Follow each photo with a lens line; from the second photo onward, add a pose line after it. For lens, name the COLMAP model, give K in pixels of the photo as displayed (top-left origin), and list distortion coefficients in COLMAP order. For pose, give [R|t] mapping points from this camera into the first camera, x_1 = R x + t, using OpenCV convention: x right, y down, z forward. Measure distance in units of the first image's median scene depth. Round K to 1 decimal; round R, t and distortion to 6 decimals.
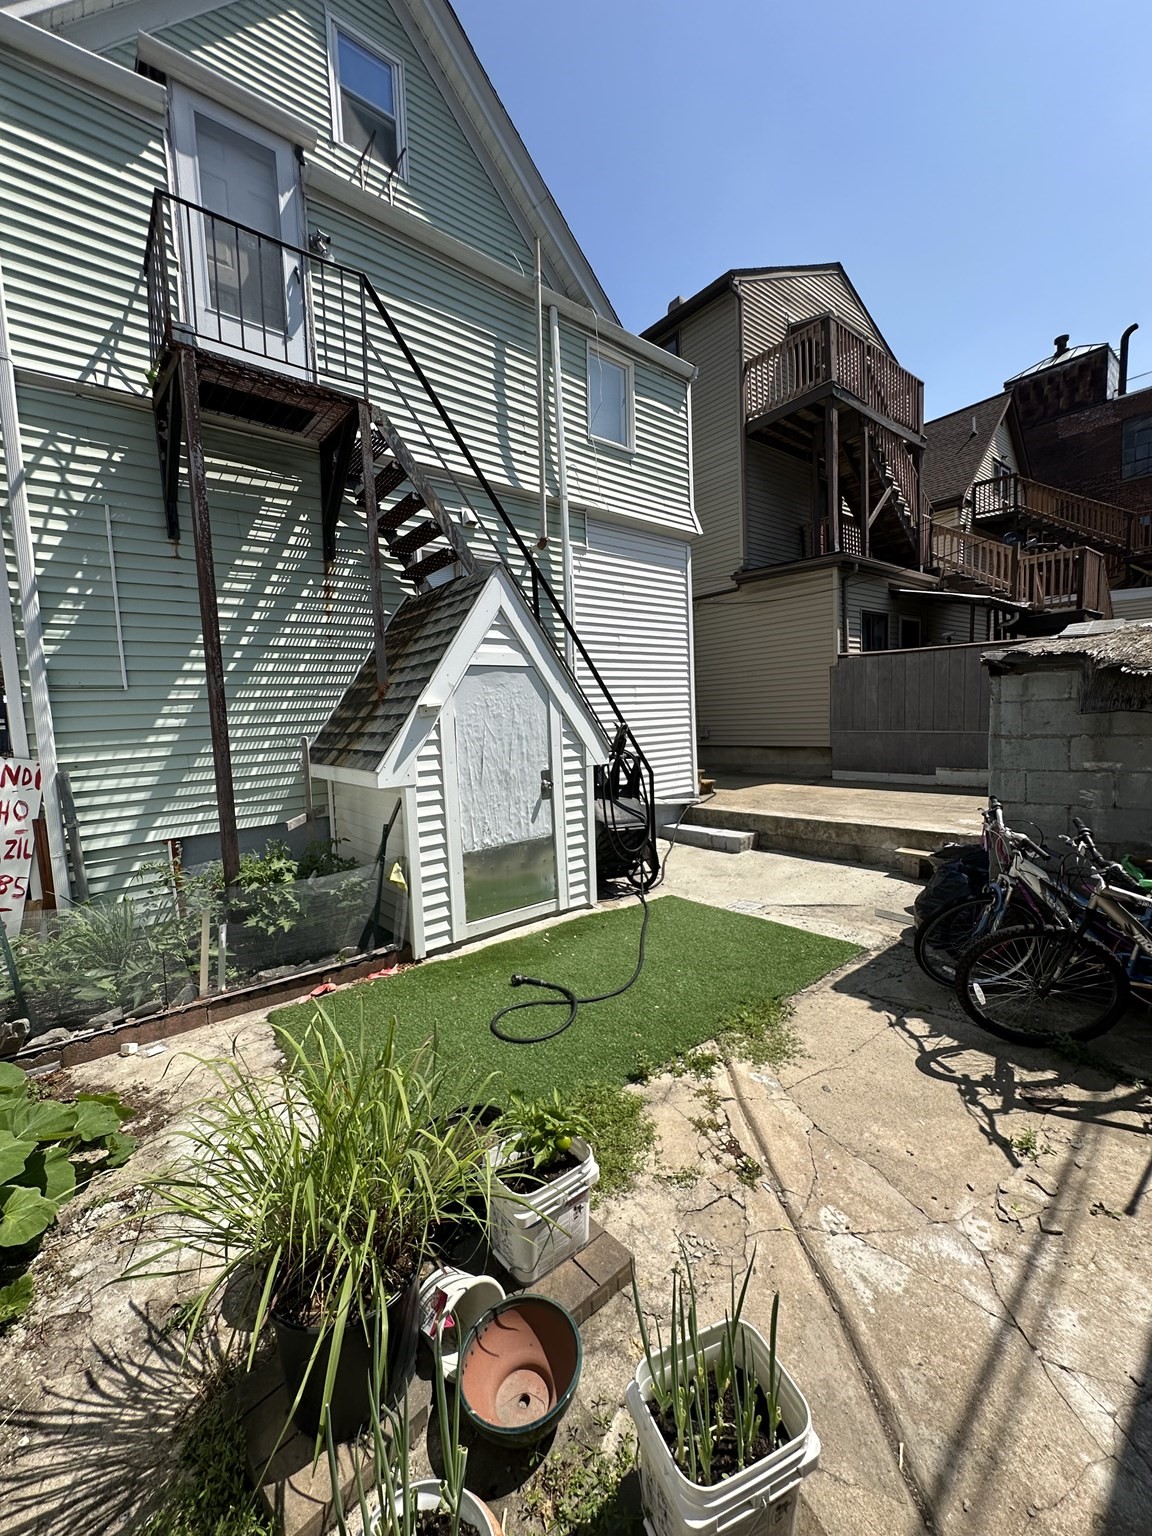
lens RADIAL K [[613.9, 0, 579.8], [0, 613.9, 769.0], [0, 0, 1]] dist [-0.002264, 0.000404]
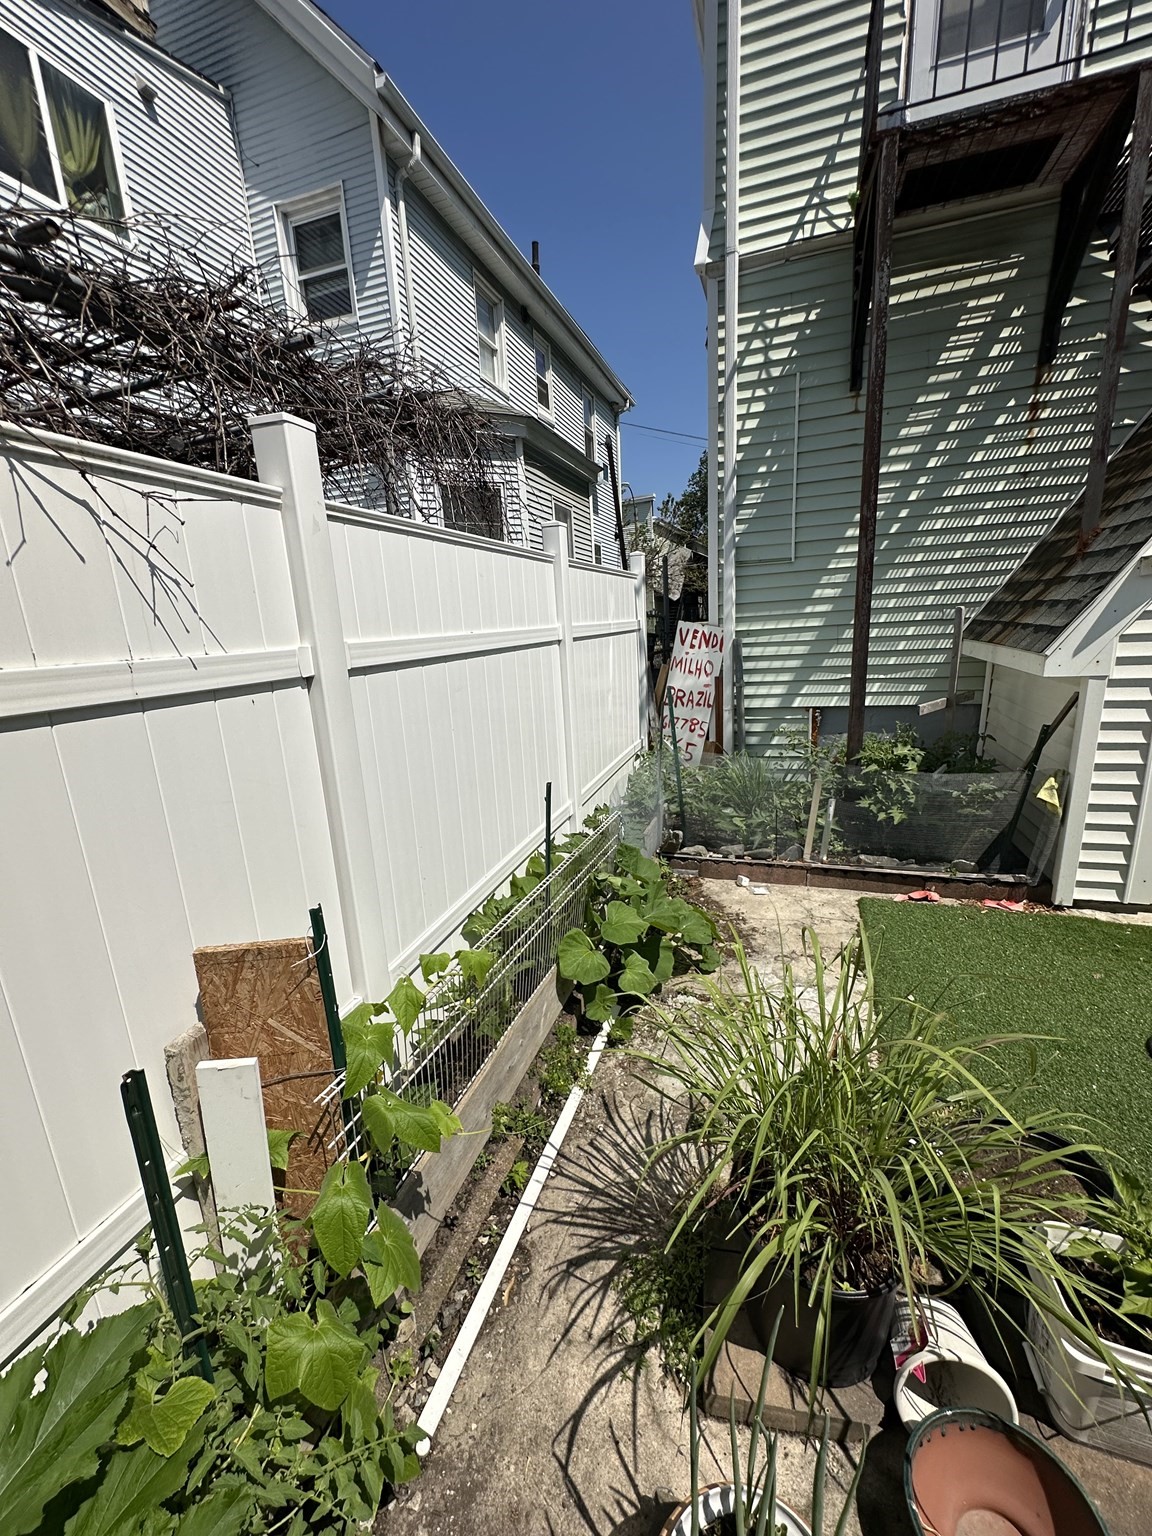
lens RADIAL K [[613.7, 0, 578.2], [0, 613.7, 768.0], [0, 0, 1]] dist [-0.002053, 0.000655]
pose [[0.527941, 0.212311, -0.822315, 0.012887], [-0.043065, 0.973695, 0.223747, -0.002562], [0.848189, -0.082712, 0.523197, 0.098774]]
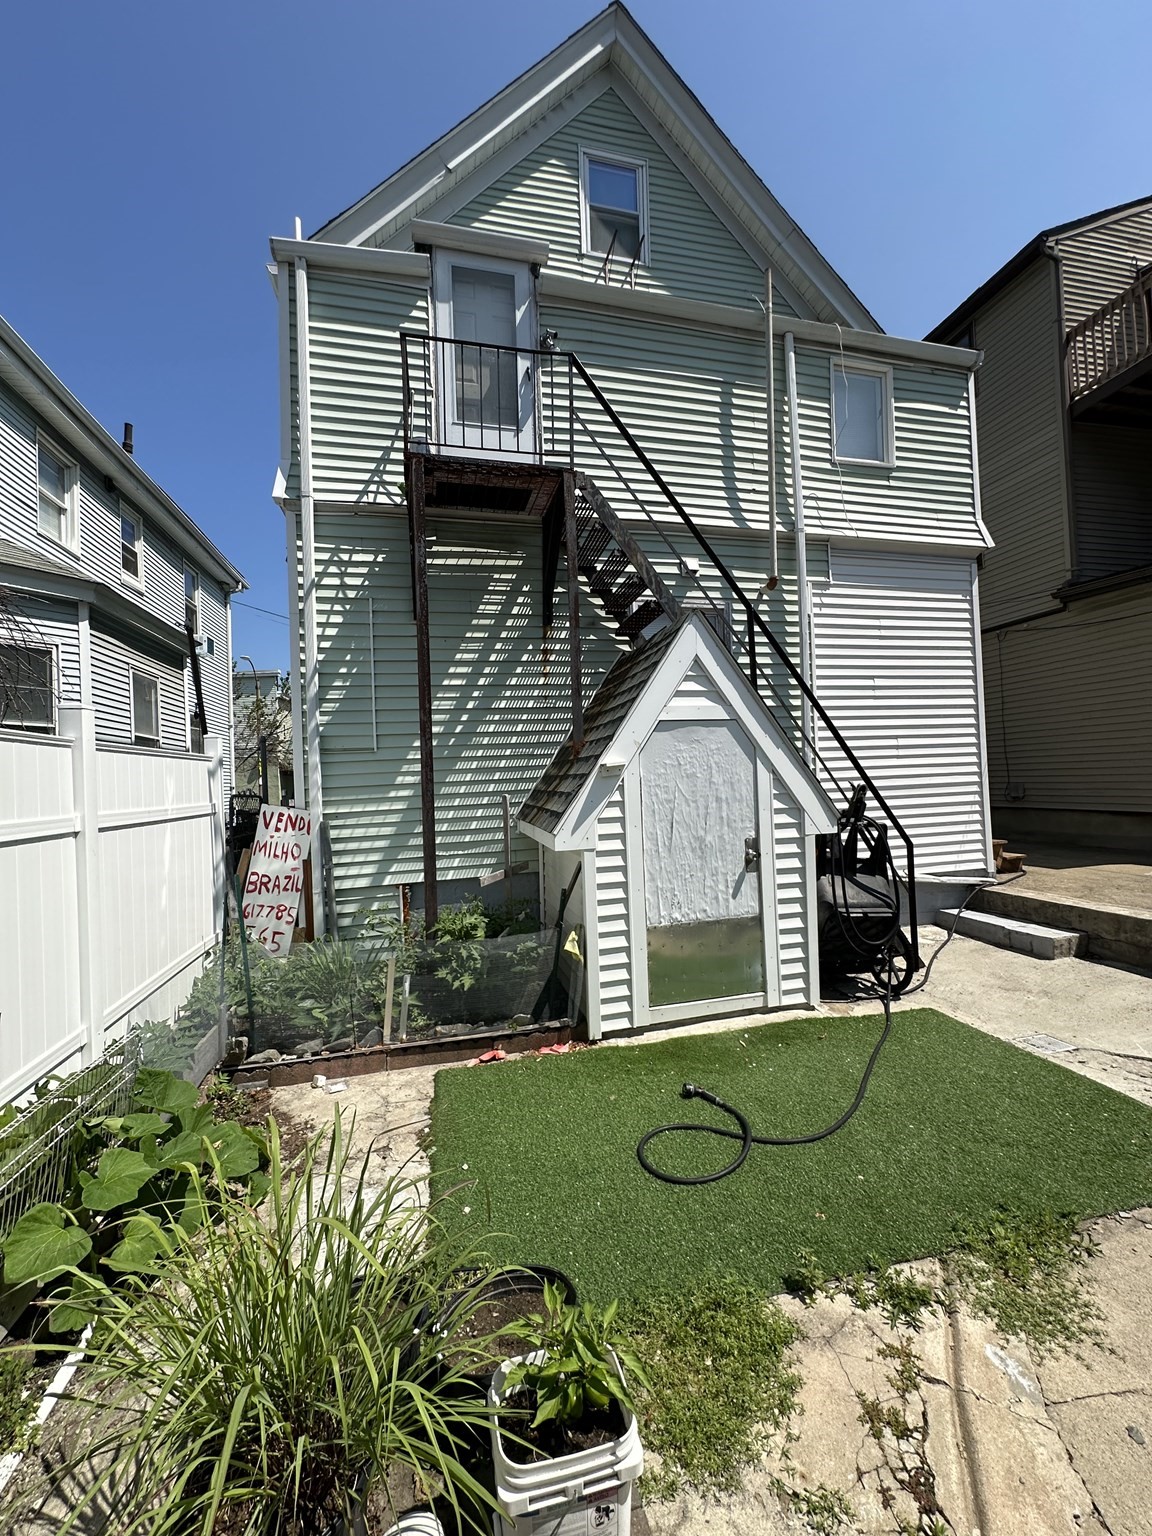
lens RADIAL K [[613.7, 0, 578.2], [0, 613.7, 768.0], [0, 0, 1]] dist [-0.002053, 0.000655]
pose [[0.899794, 0.000397, -0.436316, 0.112808], [-0.037160, 0.996436, -0.075728, -0.024069], [0.434731, 0.084353, 0.896601, 0.126852]]
